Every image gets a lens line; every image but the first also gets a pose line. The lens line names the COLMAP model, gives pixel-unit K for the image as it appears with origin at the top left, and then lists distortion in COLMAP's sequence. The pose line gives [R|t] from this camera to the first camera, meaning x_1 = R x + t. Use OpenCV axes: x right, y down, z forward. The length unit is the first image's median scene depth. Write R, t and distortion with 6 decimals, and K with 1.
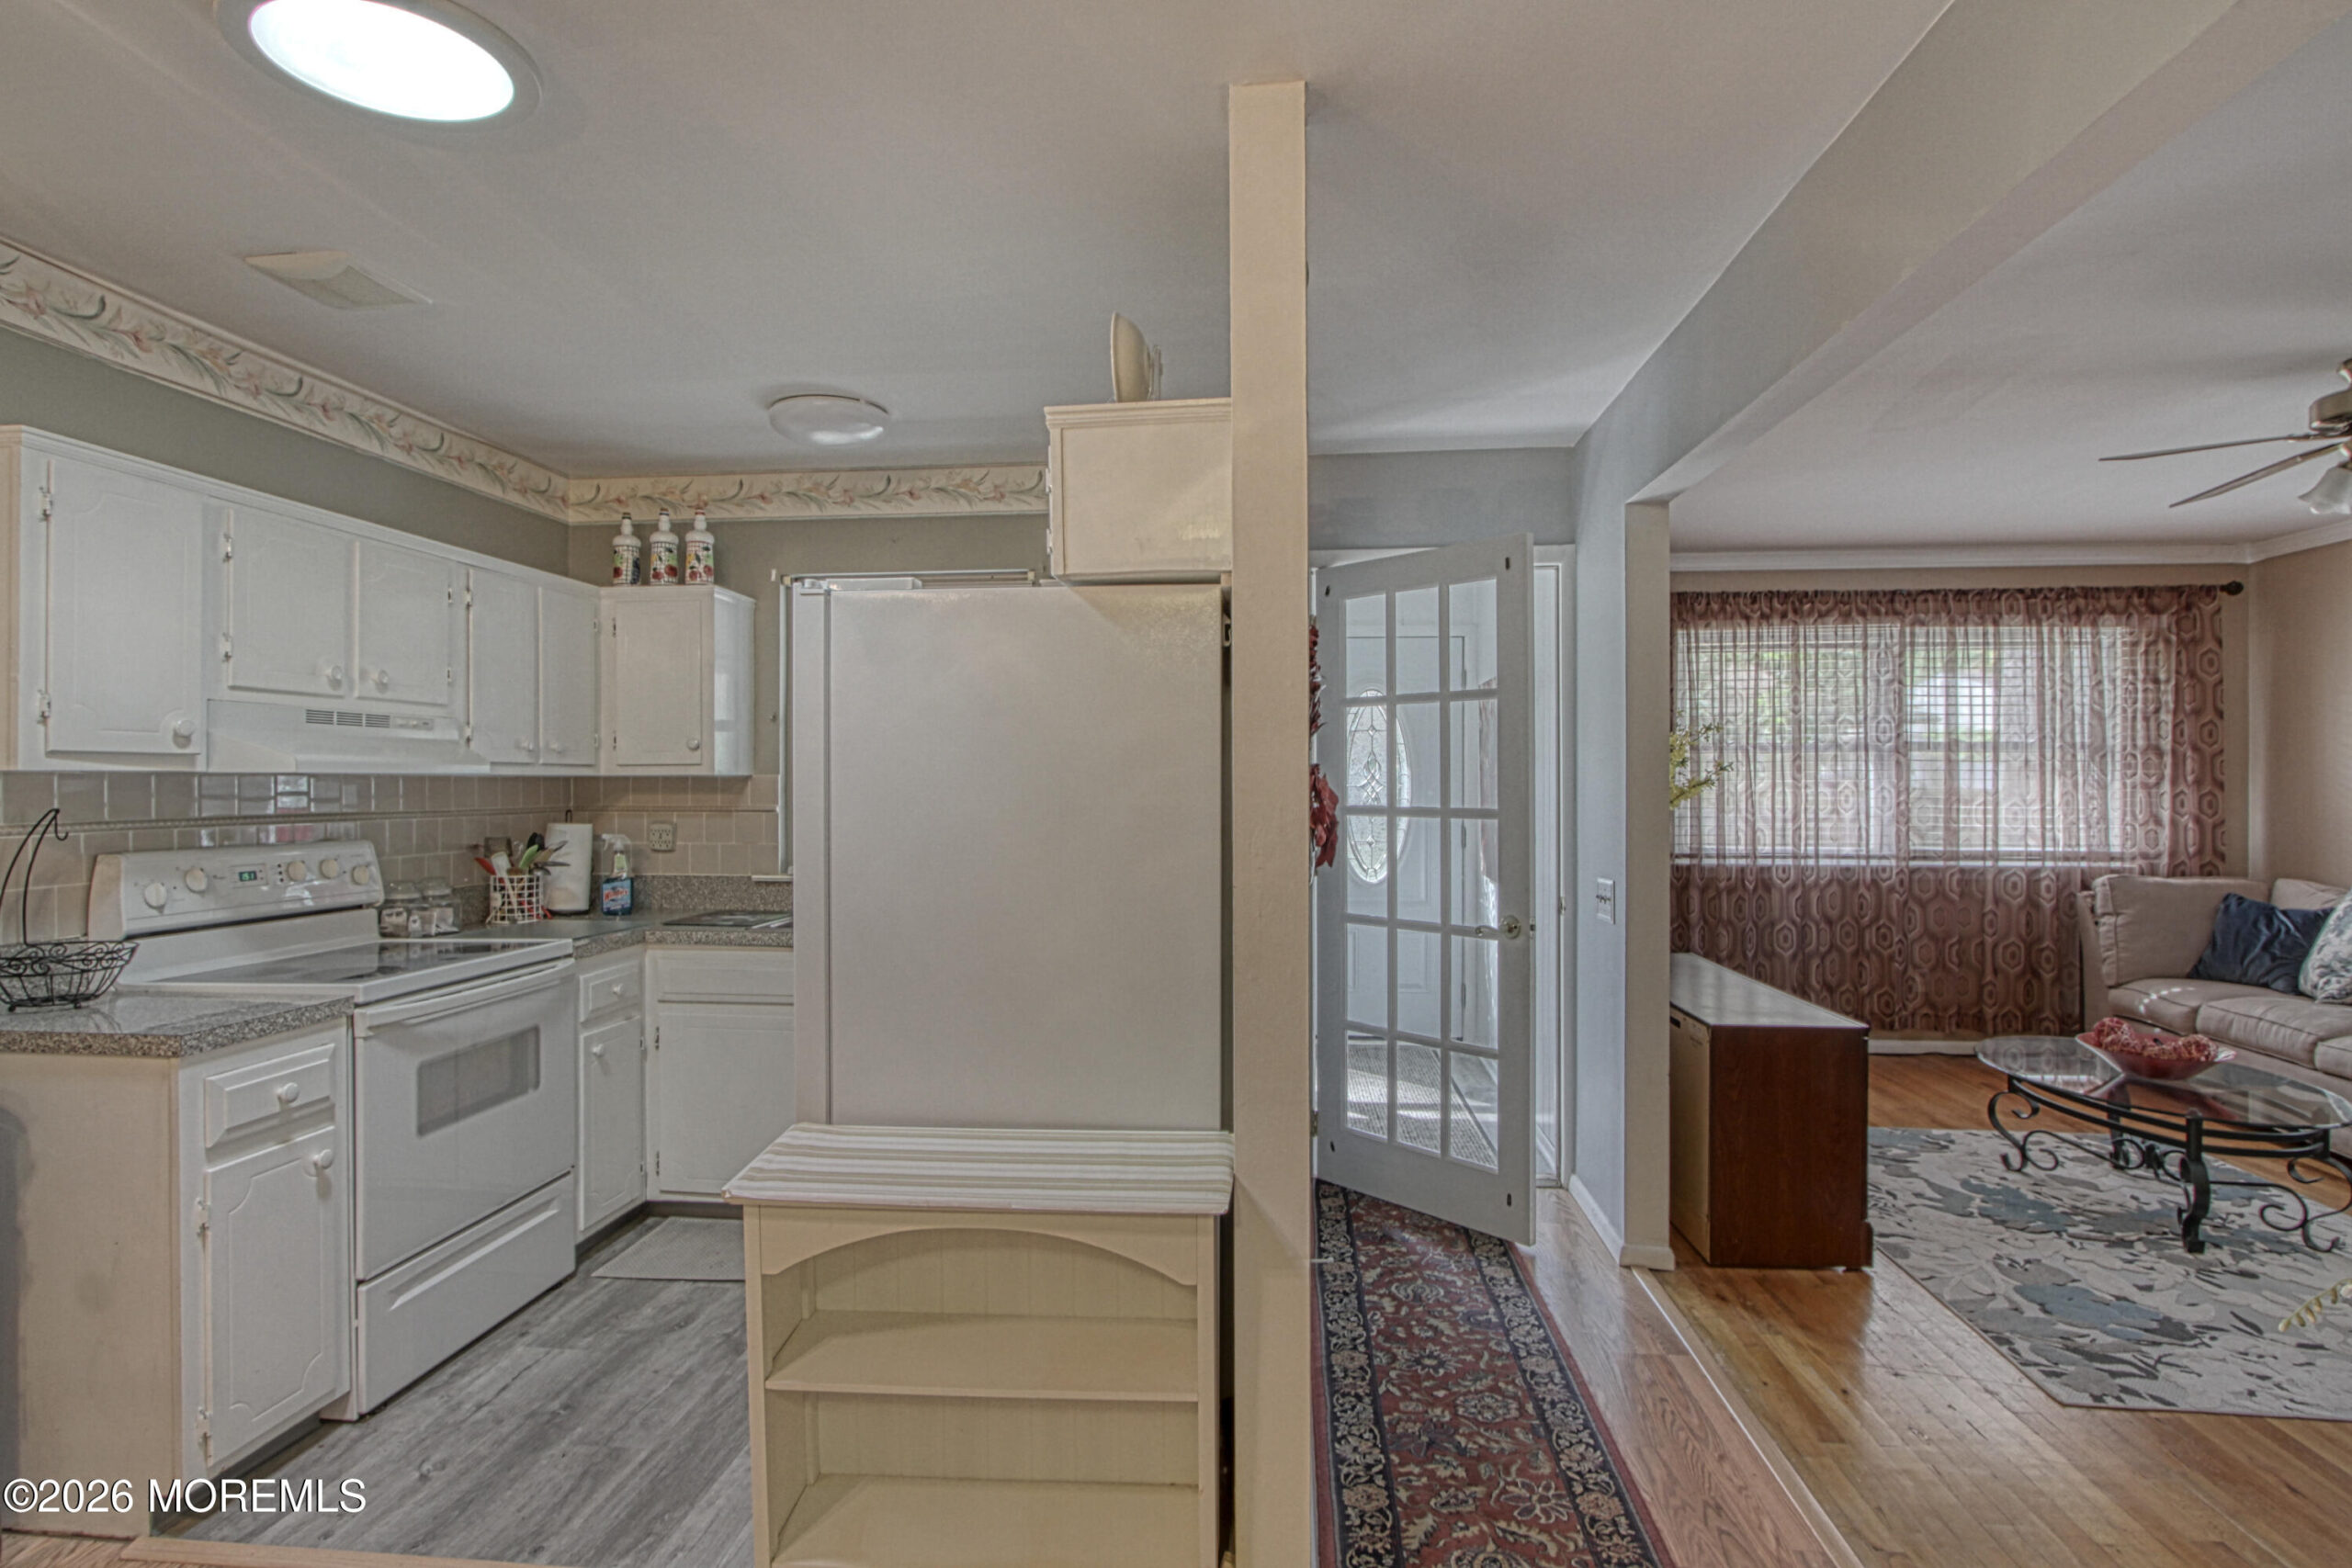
lens RADIAL K [[1211.8, 0, 1164.1], [0, 1211.8, 785.7], [0, 0, 1]] dist [-0.021492, 0.003292]
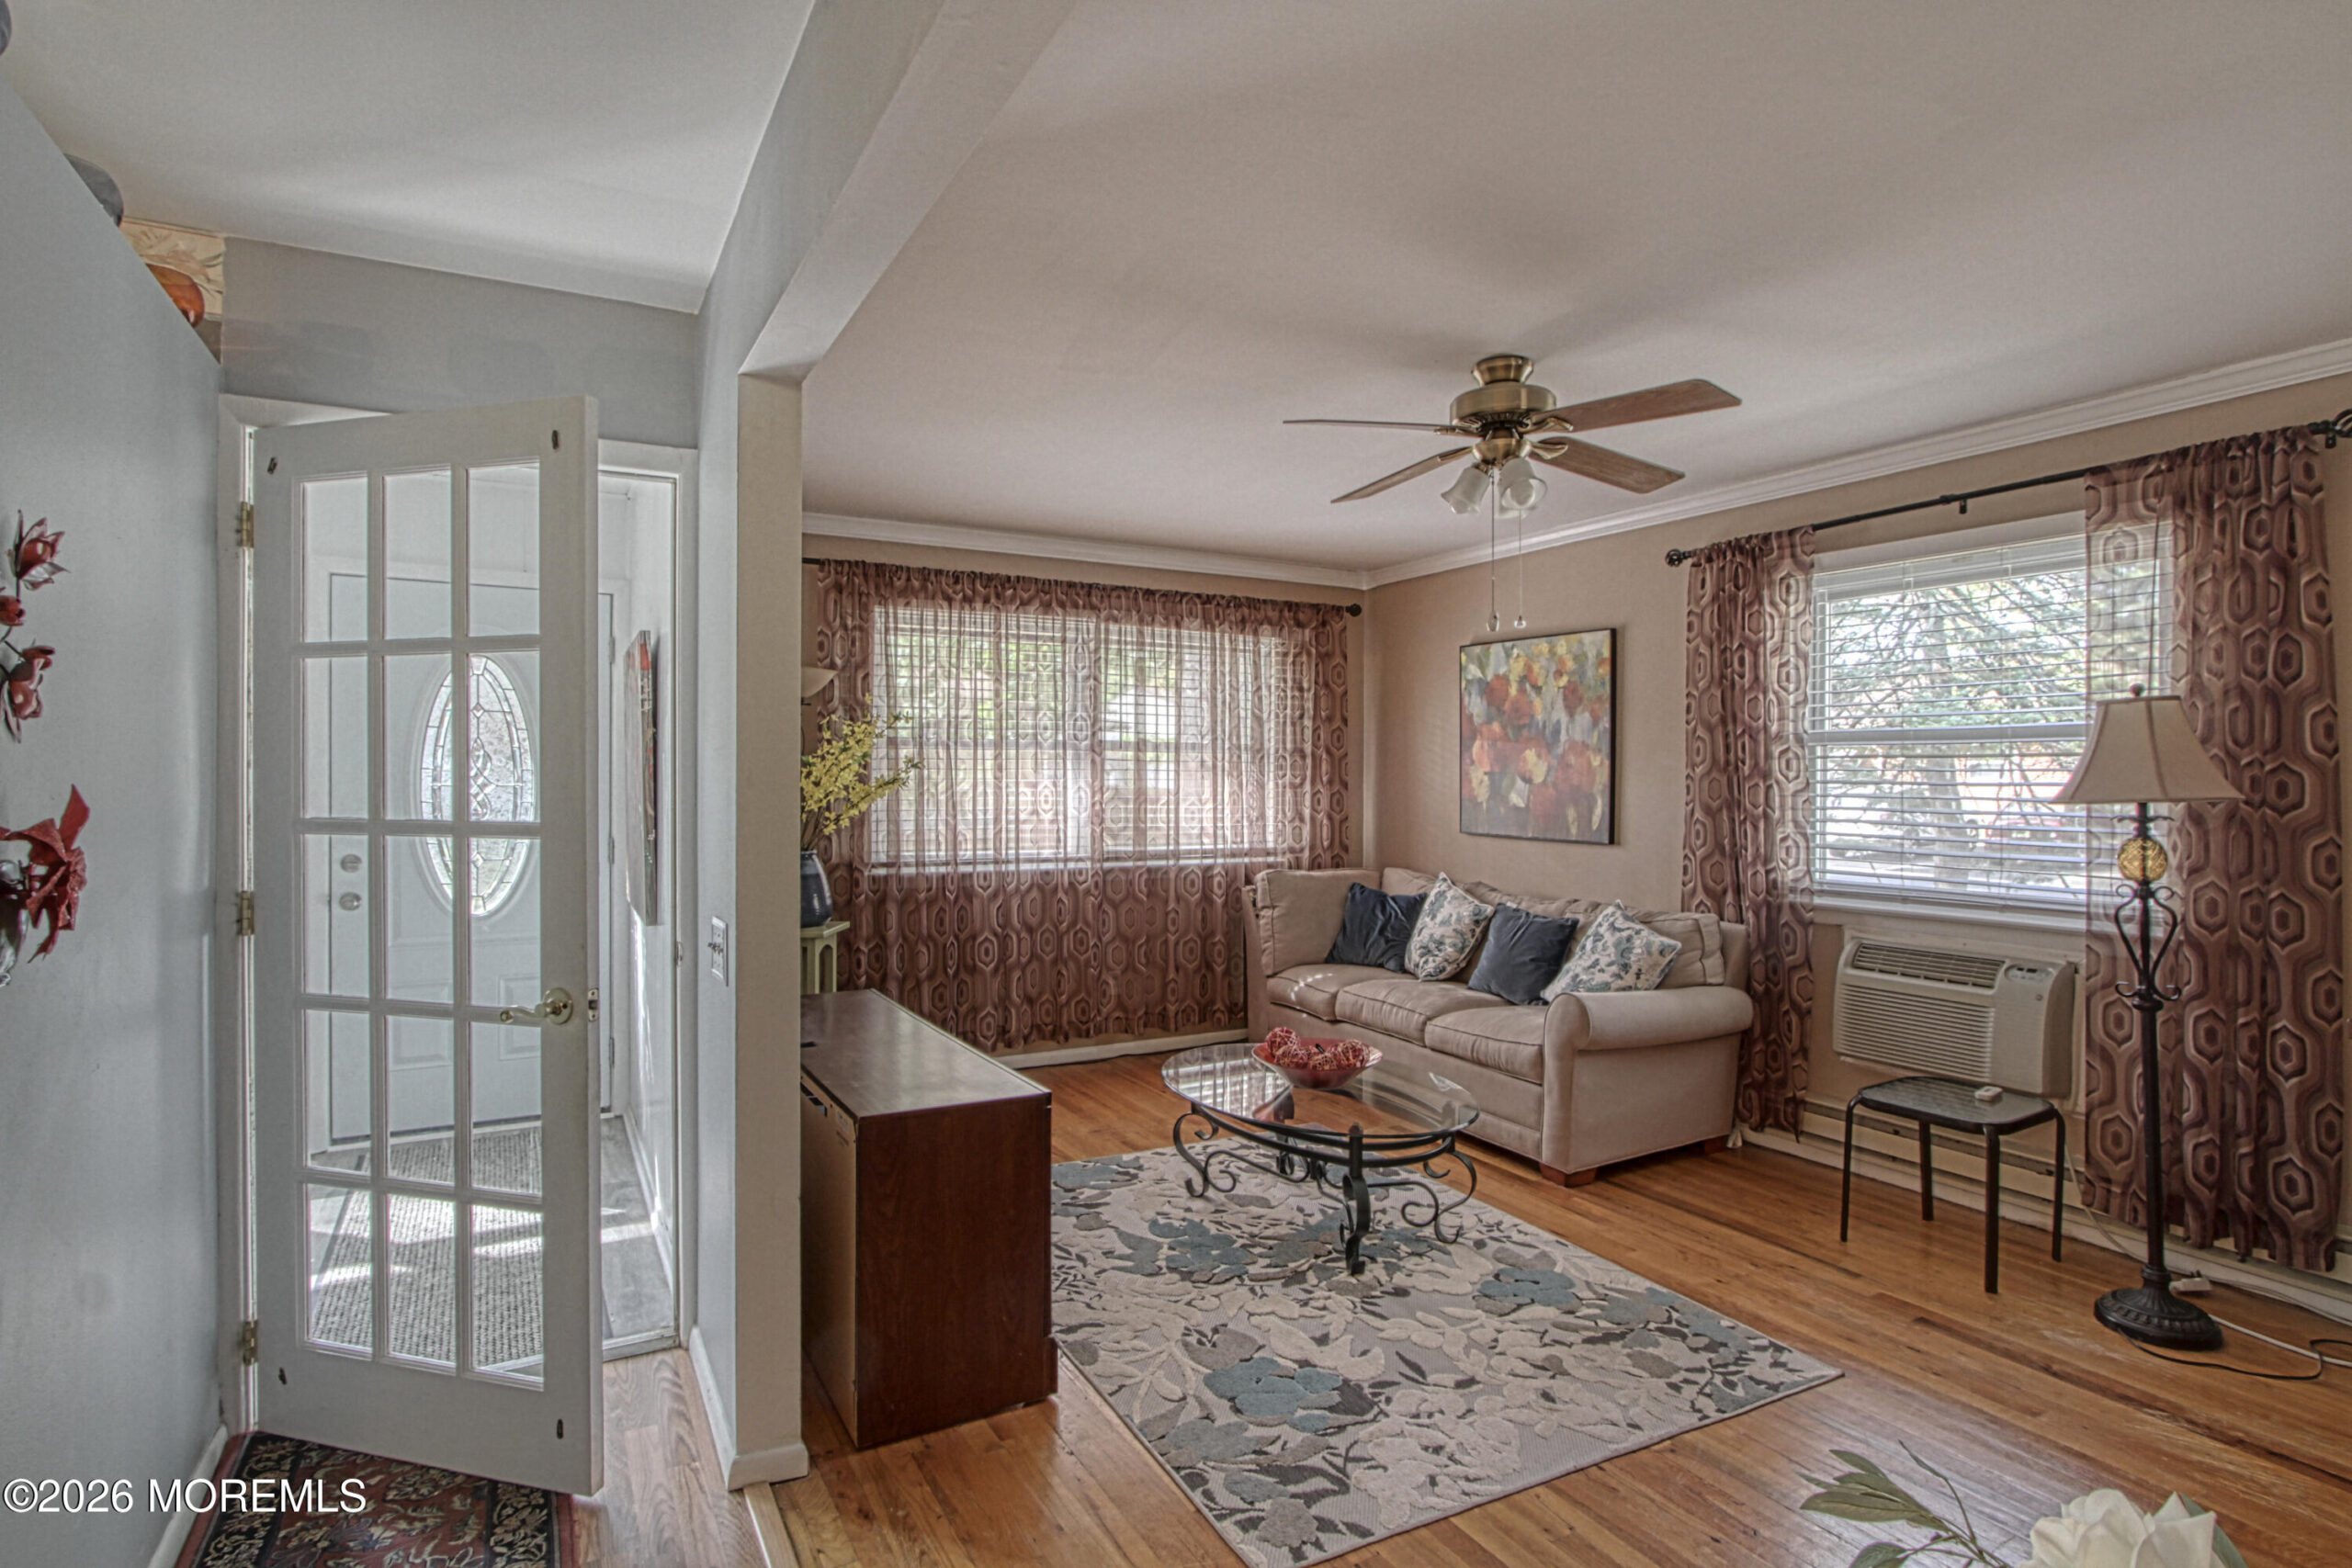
lens RADIAL K [[1211.8, 0, 1155.4], [0, 1211.8, 781.1], [0, 0, 1]] dist [-0.021492, 0.003292]
pose [[0.829514, 0.003255, 0.558476, 0.168847], [-0.002269, 0.999994, -0.002459, -0.001690], [-0.558481, 0.000772, 0.829517, 0.257045]]
